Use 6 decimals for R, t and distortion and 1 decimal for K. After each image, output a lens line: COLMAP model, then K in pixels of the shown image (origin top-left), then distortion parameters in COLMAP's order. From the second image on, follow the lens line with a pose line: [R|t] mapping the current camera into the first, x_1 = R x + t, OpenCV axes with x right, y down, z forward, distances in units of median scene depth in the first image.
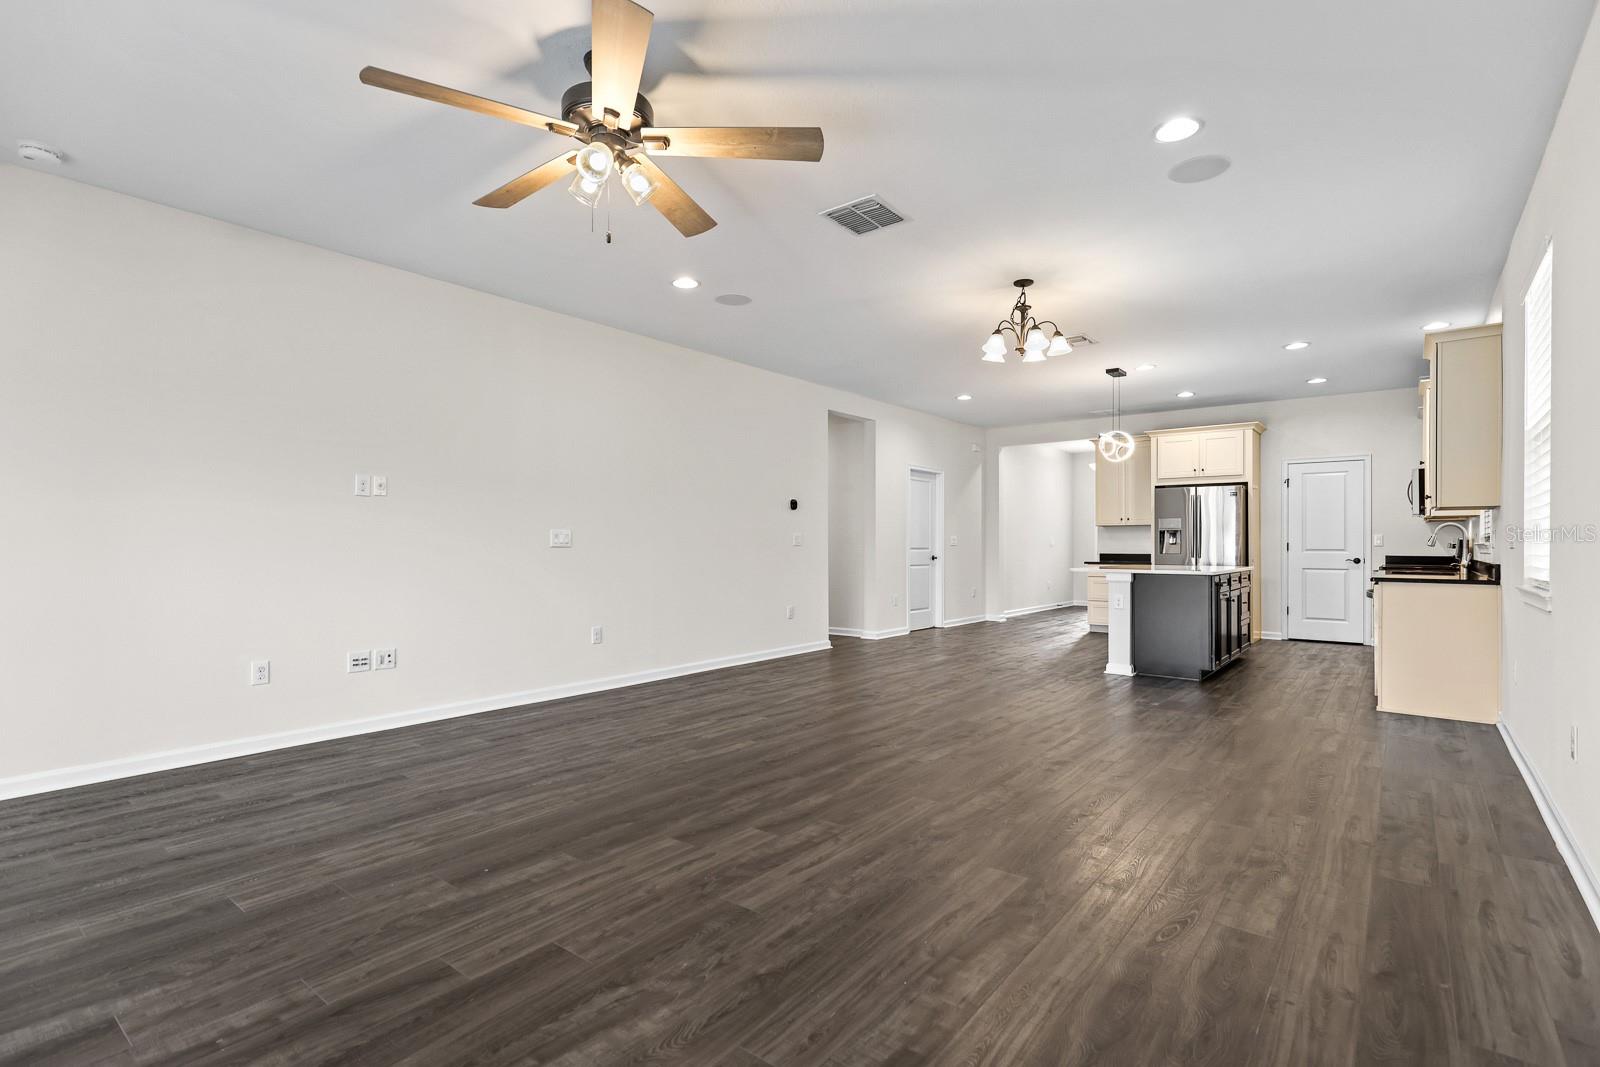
lens RADIAL K [[756.3, 0, 801.1], [0, 756.3, 535.3], [0, 0, 1]] dist [0.005455, -0.002978]
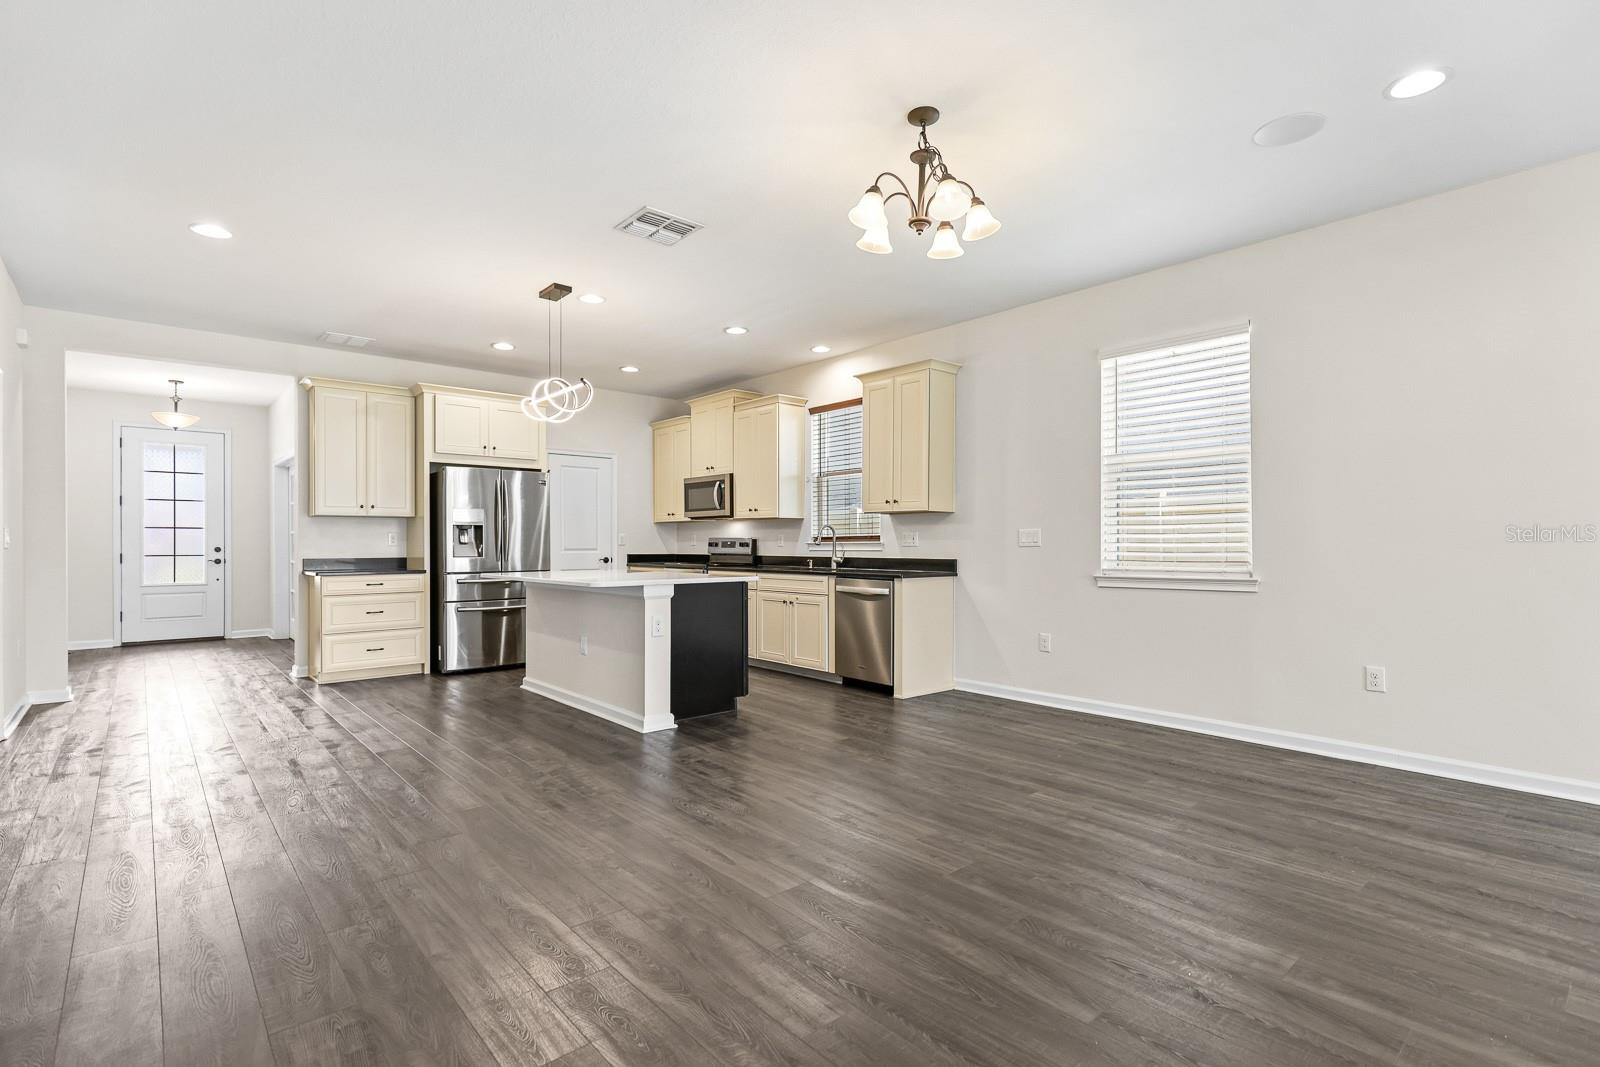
lens RADIAL K [[756.3, 0, 804.7], [0, 756.3, 539.3], [0, 0, 1]] dist [0.005455, -0.002978]
pose [[0.170258, 0.002853, 0.985395, -0.375792], [-0.009669, 0.999953, -0.001225, 0.010443], [-0.985352, -0.009319, 0.170278, 1.141159]]
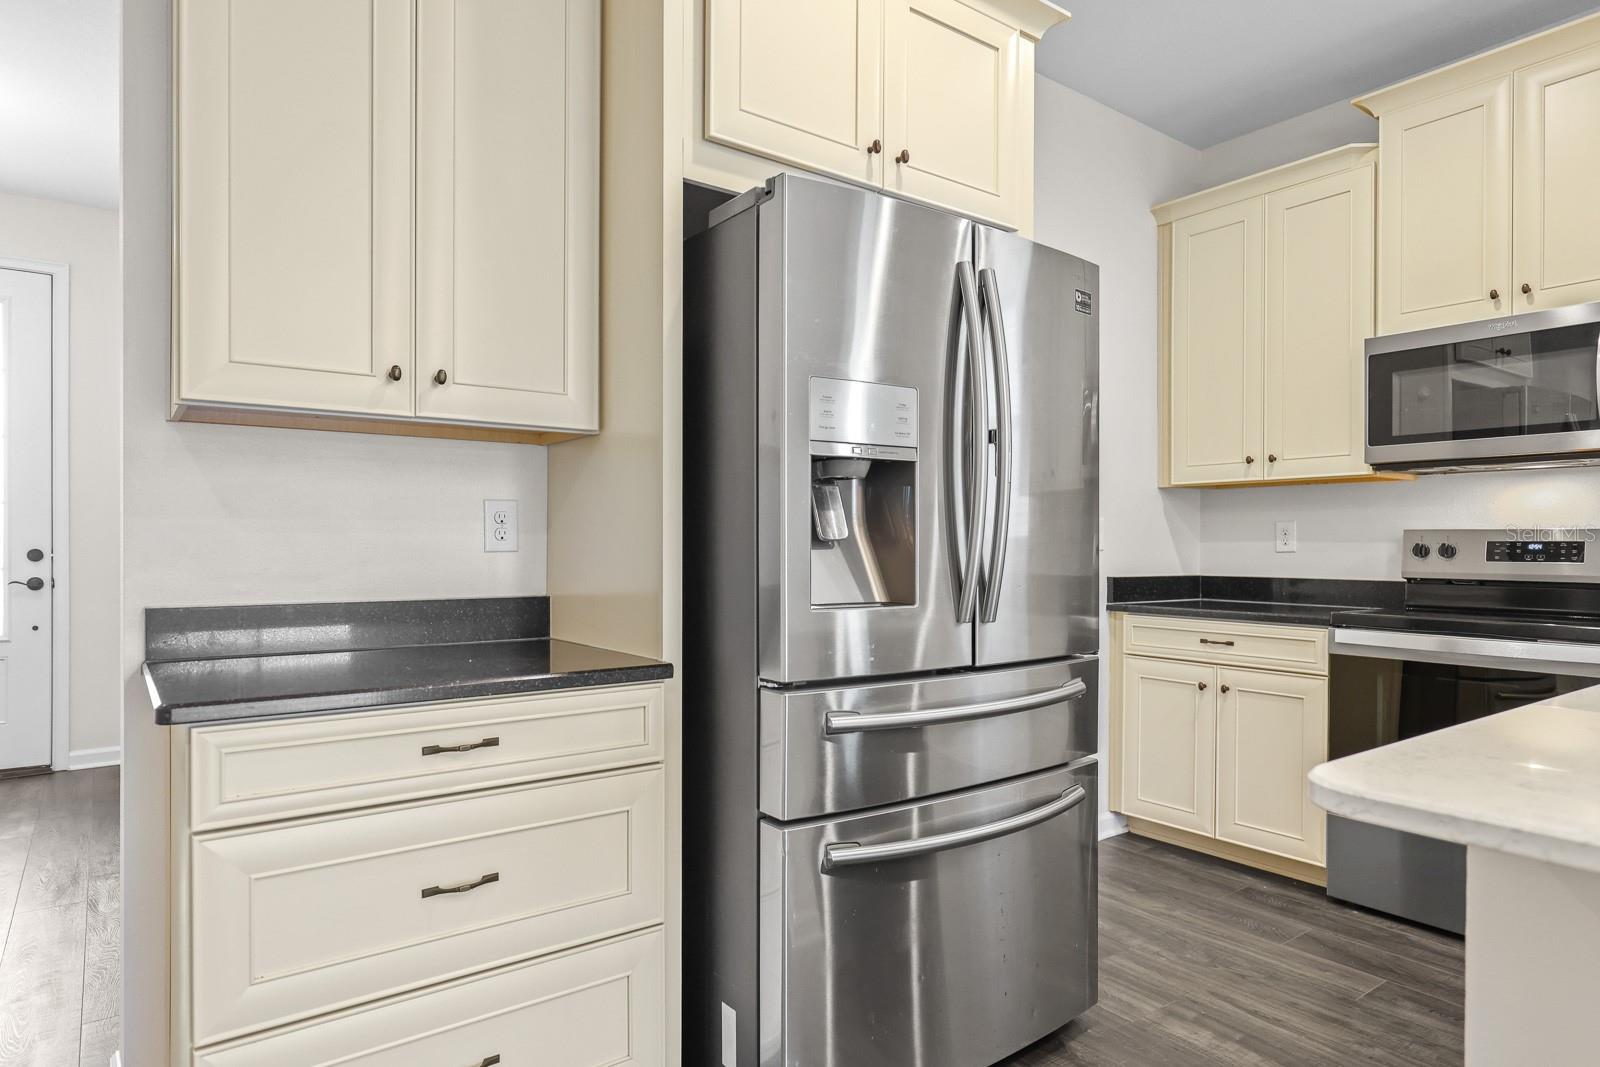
lens RADIAL K [[929.0, 0, 802.9], [0, 929.0, 542.5], [0, 0, 1]] dist [-0.004334, 0.001216]
pose [[0.249512, -0.000264, 0.968372, 0.612370], [-0.014311, 0.999890, 0.003960, 0.021333], [-0.968266, -0.014847, 0.249481, 1.992616]]
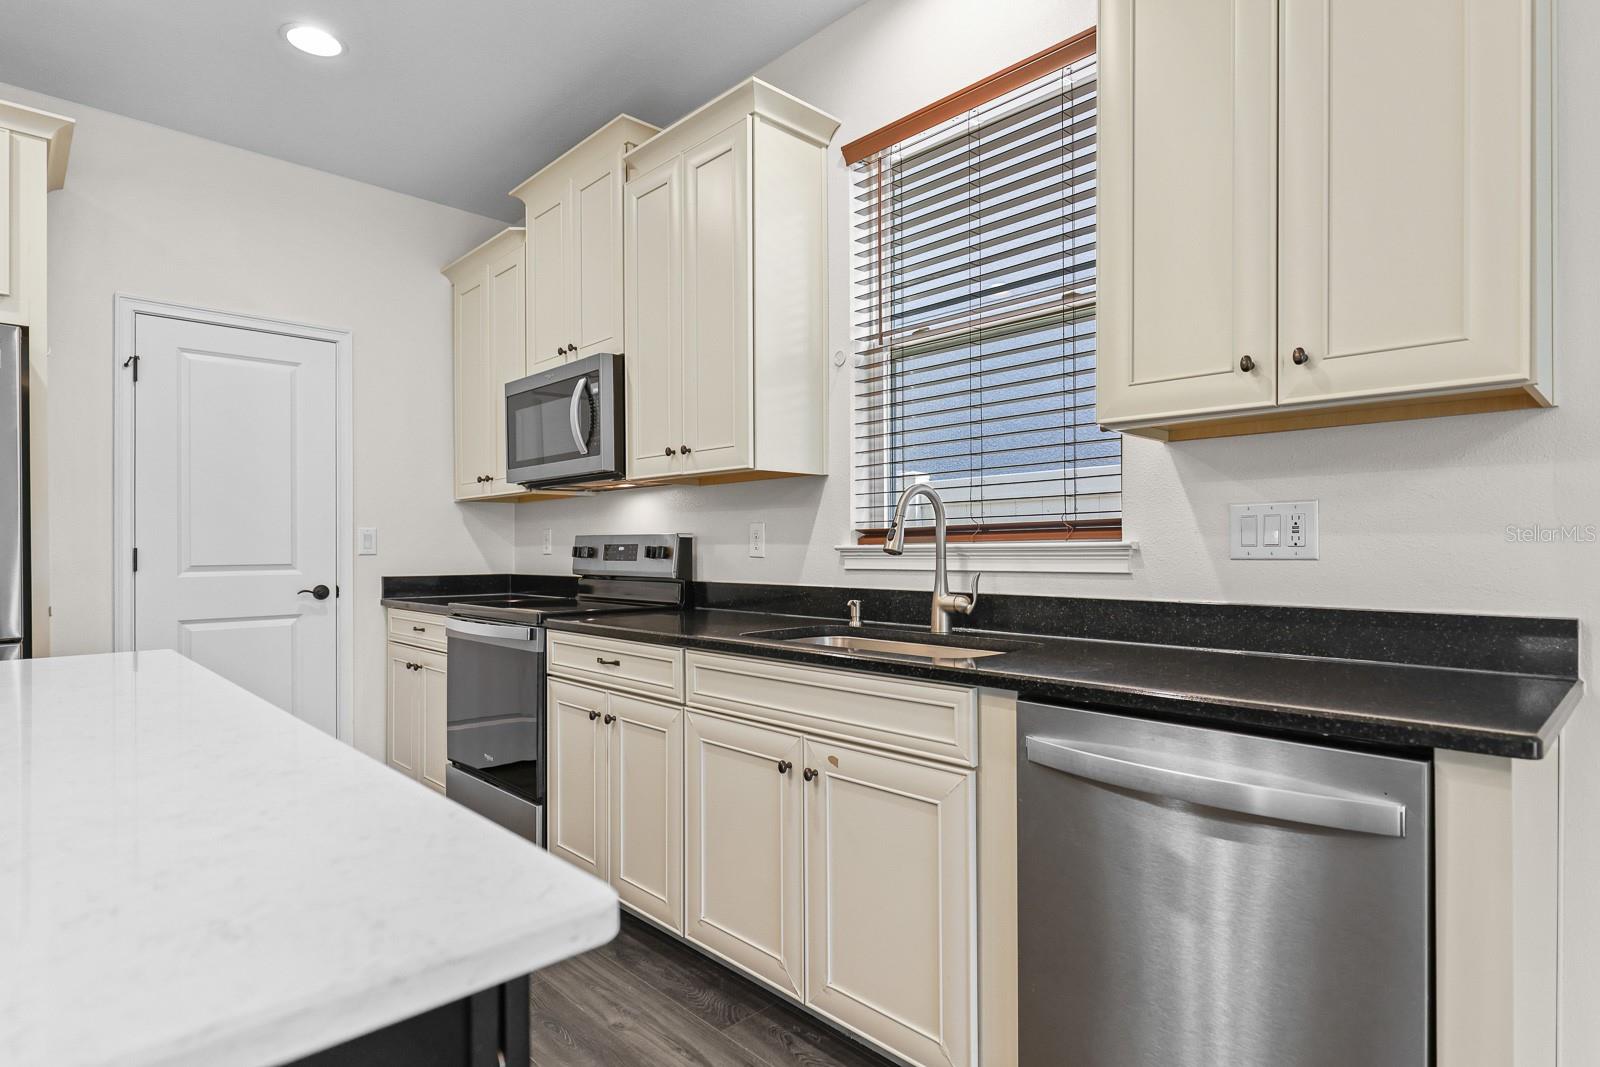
lens RADIAL K [[839.7, 0, 799.2], [0, 839.7, 539.4], [0, 0, 1]] dist [0.003589, -0.000514]
pose [[0.130515, 0.006174, 0.991427, 0.647080], [-0.004275, 0.999975, -0.005664, 0.014557], [-0.991437, -0.003499, 0.130538, 1.367418]]
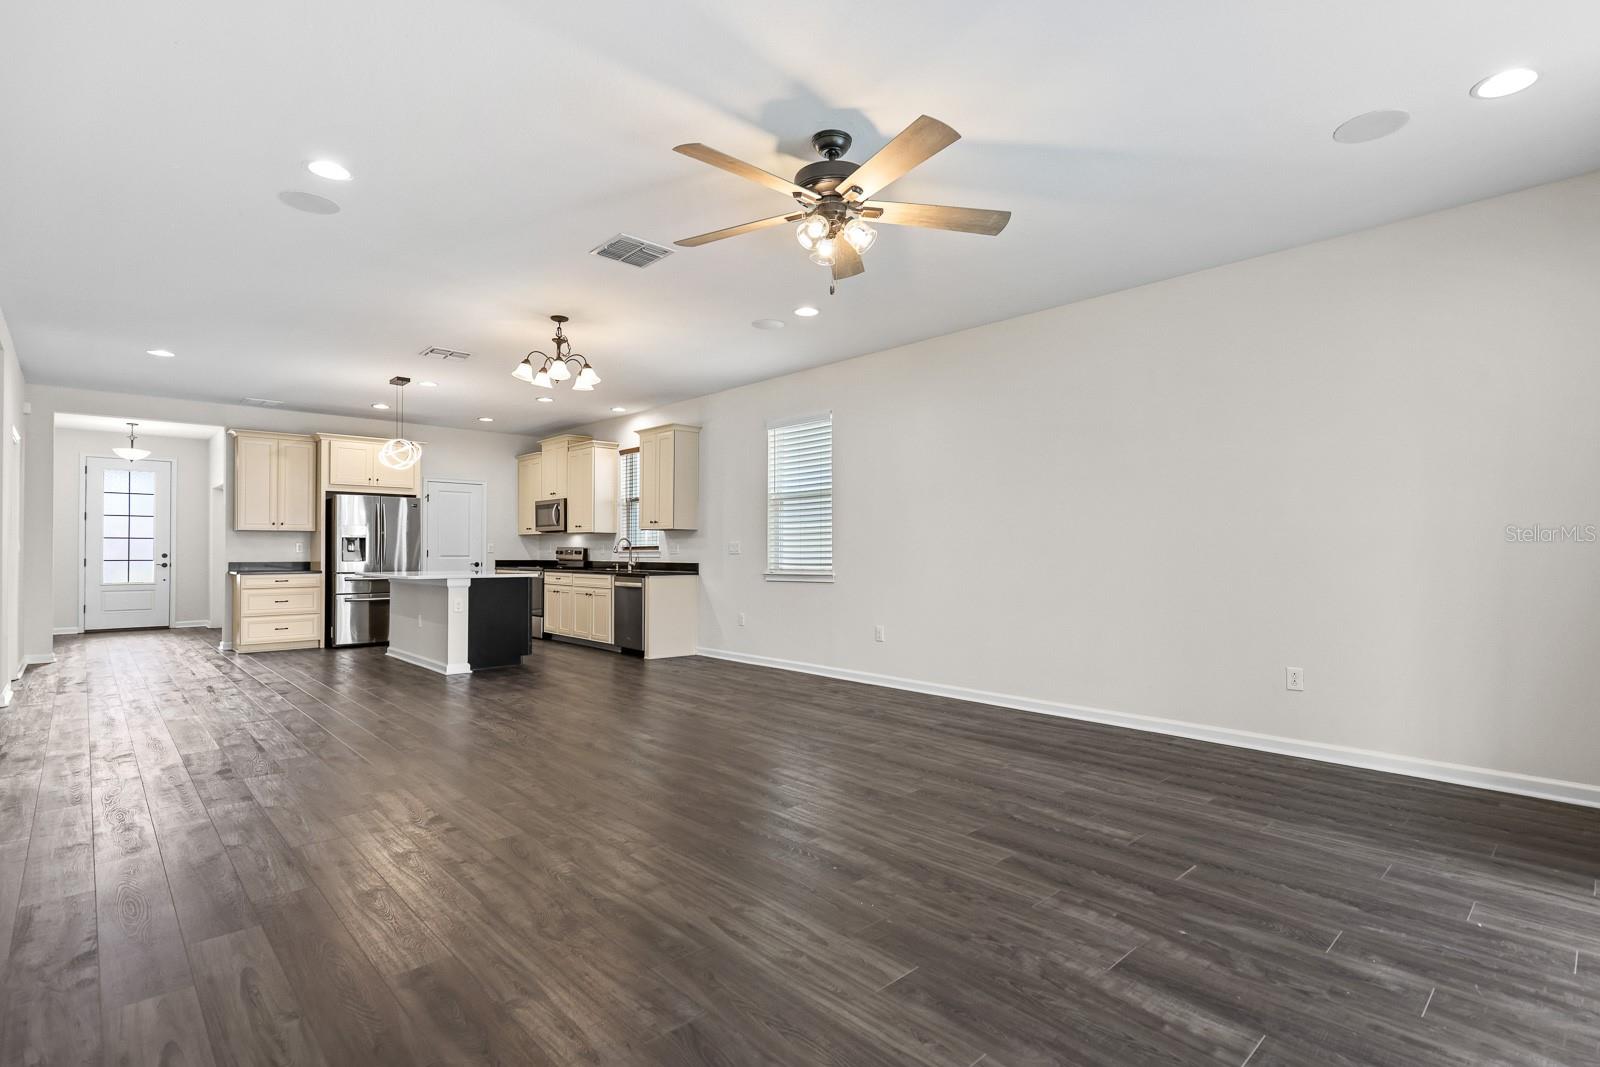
lens RADIAL K [[776.2, 0, 802.6], [0, 776.2, 539.8], [0, 0, 1]] dist [0.012947, -0.004606]
pose [[0.146268, 0.014250, 0.989142, -0.910950], [-0.012476, 0.999843, -0.012560, 0.004004], [-0.989166, -0.010504, 0.146422, 0.548570]]
